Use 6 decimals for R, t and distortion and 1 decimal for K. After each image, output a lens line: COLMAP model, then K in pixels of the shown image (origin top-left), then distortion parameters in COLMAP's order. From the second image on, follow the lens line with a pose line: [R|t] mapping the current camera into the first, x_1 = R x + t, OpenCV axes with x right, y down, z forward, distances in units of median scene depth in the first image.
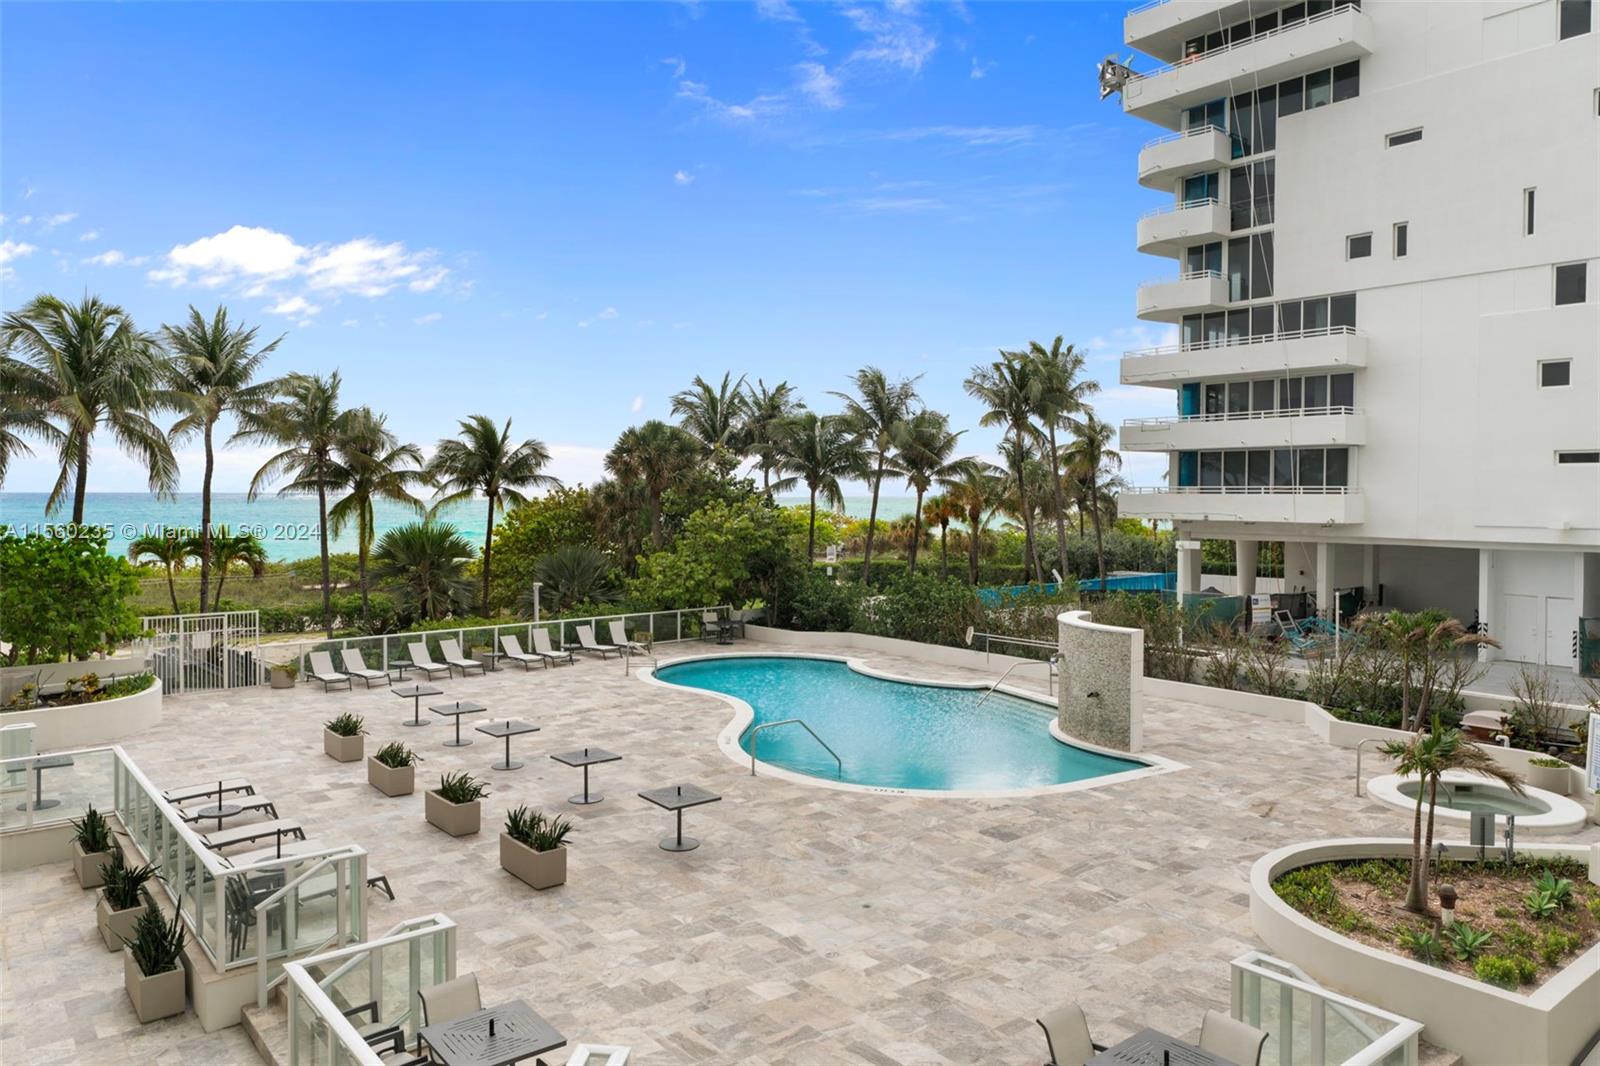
lens RADIAL K [[1095.6, 0, 774.0], [0, 1095.6, 513.9], [0, 0, 1]] dist [-0.006414, 0.000600]
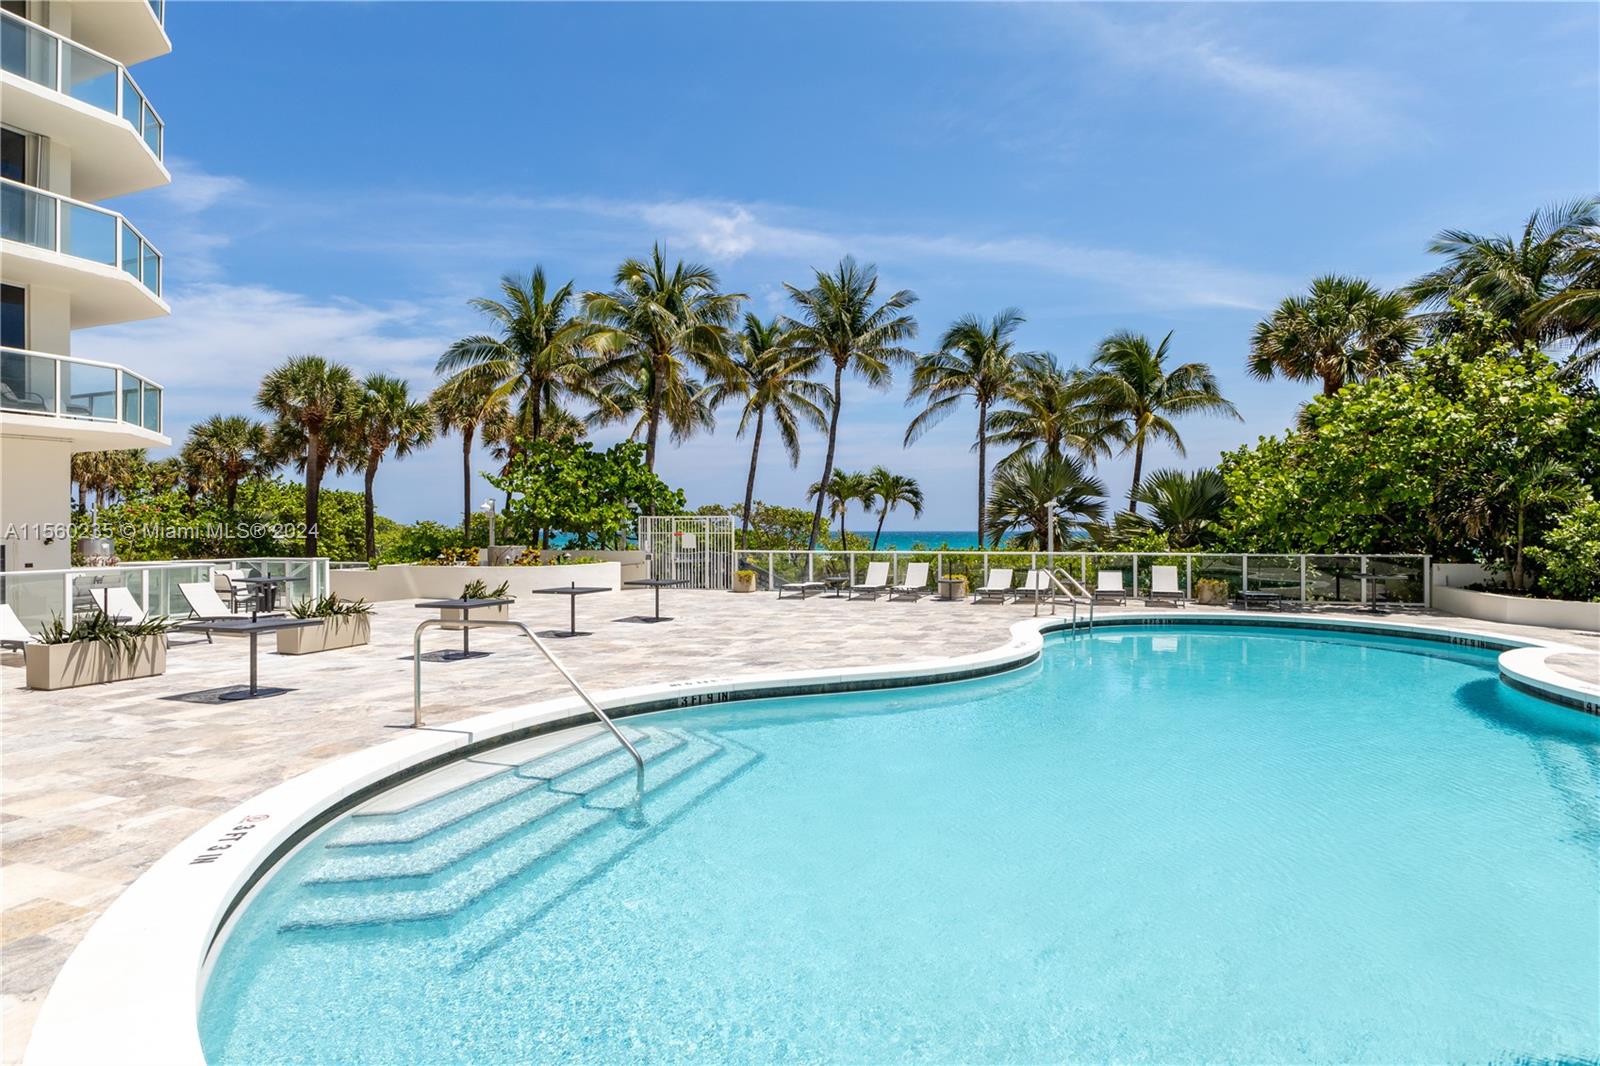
lens RADIAL K [[848.1, 0, 805.1], [0, 848.1, 528.4], [0, 0, 1]] dist [0.001199, 0.000326]
pose [[0.504803, -0.005376, -0.863218, 0.370665], [-0.017357, 0.999715, -0.016376, 0.171186], [0.863060, 0.023250, 0.504566, 1.012777]]
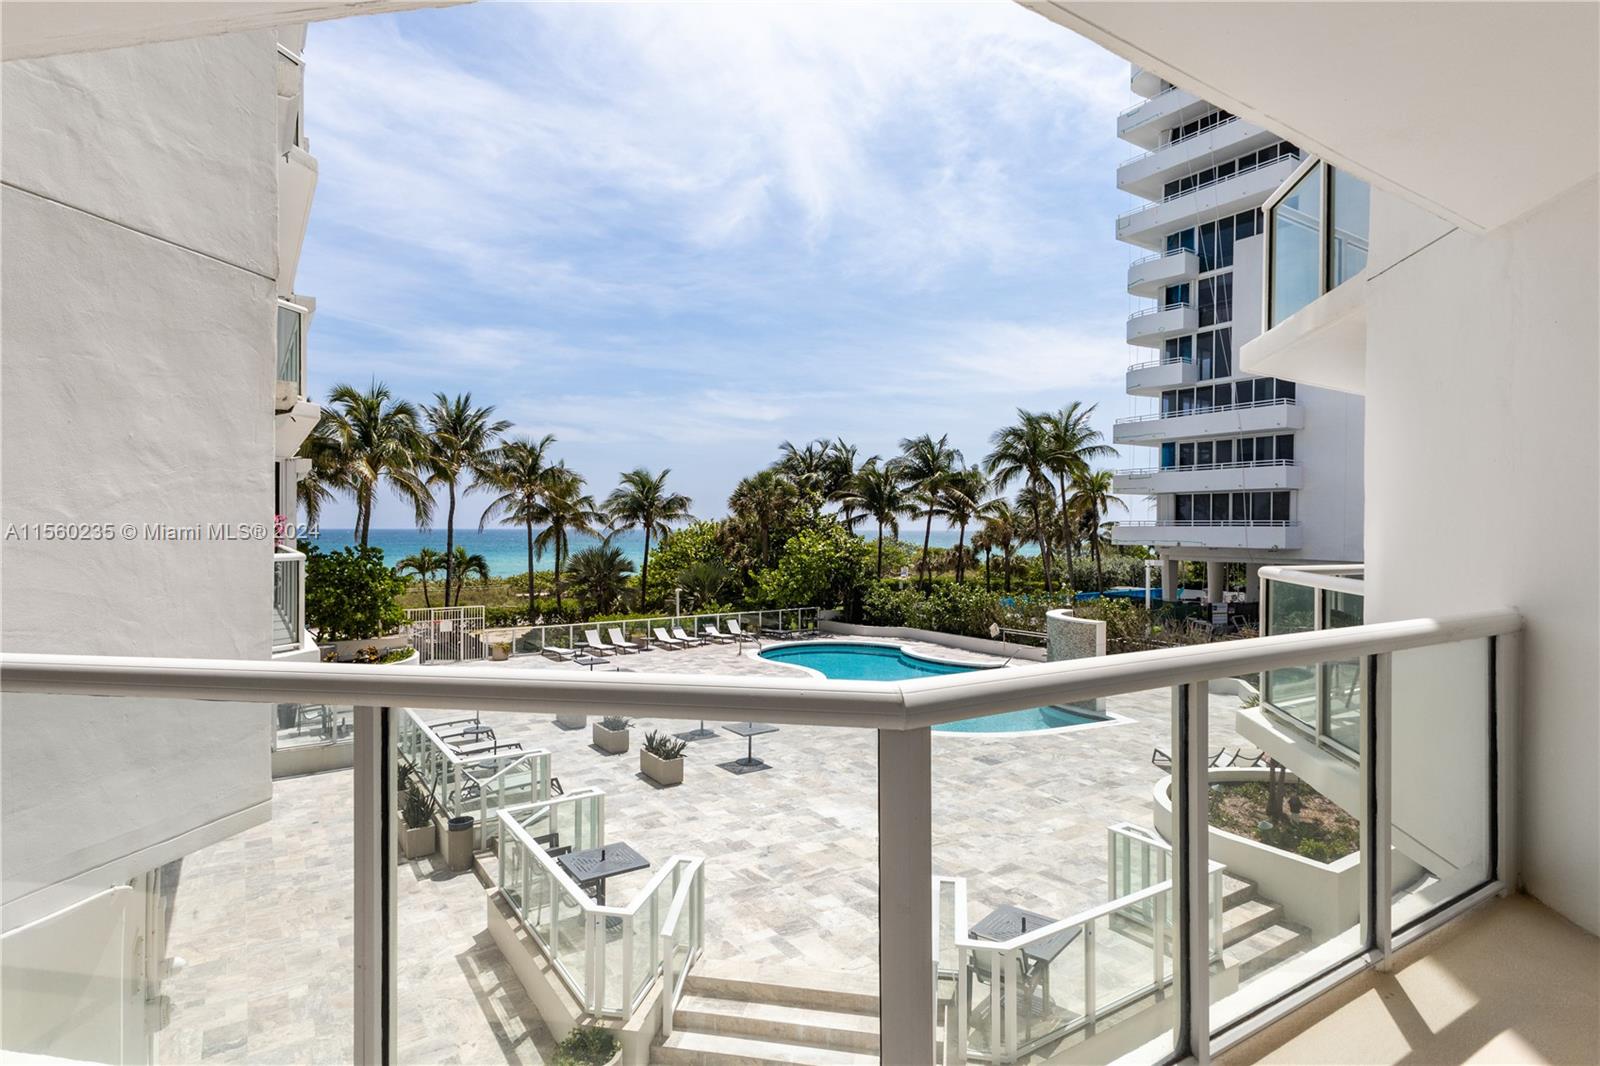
lens RADIAL K [[834.9, 0, 800.0], [0, 834.9, 533.0], [0, 0, 1]] dist [0.011510, 0.000499]
pose [[0.996690, 0.001970, -0.081276, 0.045669], [-0.003208, 0.999881, -0.015105, 0.012955], [0.081237, 0.015316, 0.996577, -0.092722]]
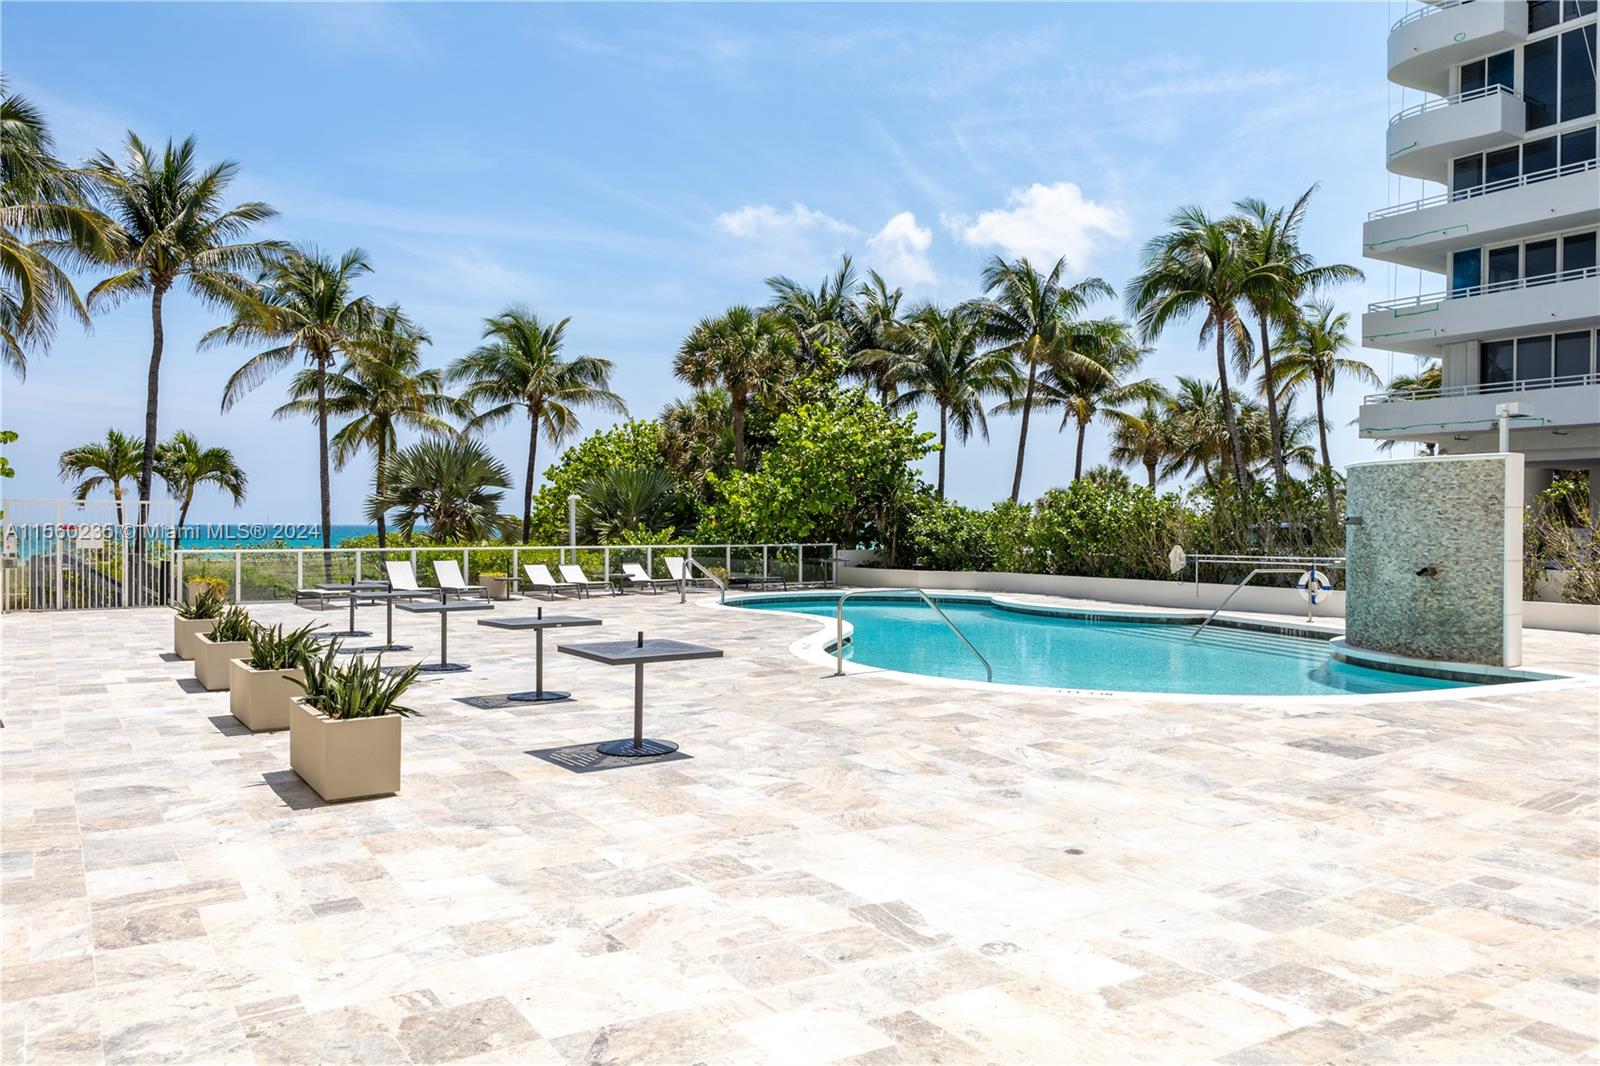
lens RADIAL K [[1156.3, 0, 795.8], [0, 1156.3, 532.4], [0, 0, 1]] dist [0.050870, -0.042530]
pose [[0.995821, 0.000695, -0.091320, 0.014611], [-0.002001, 0.999897, -0.014209, 0.180431], [0.091301, 0.014332, 0.995720, 0.406388]]
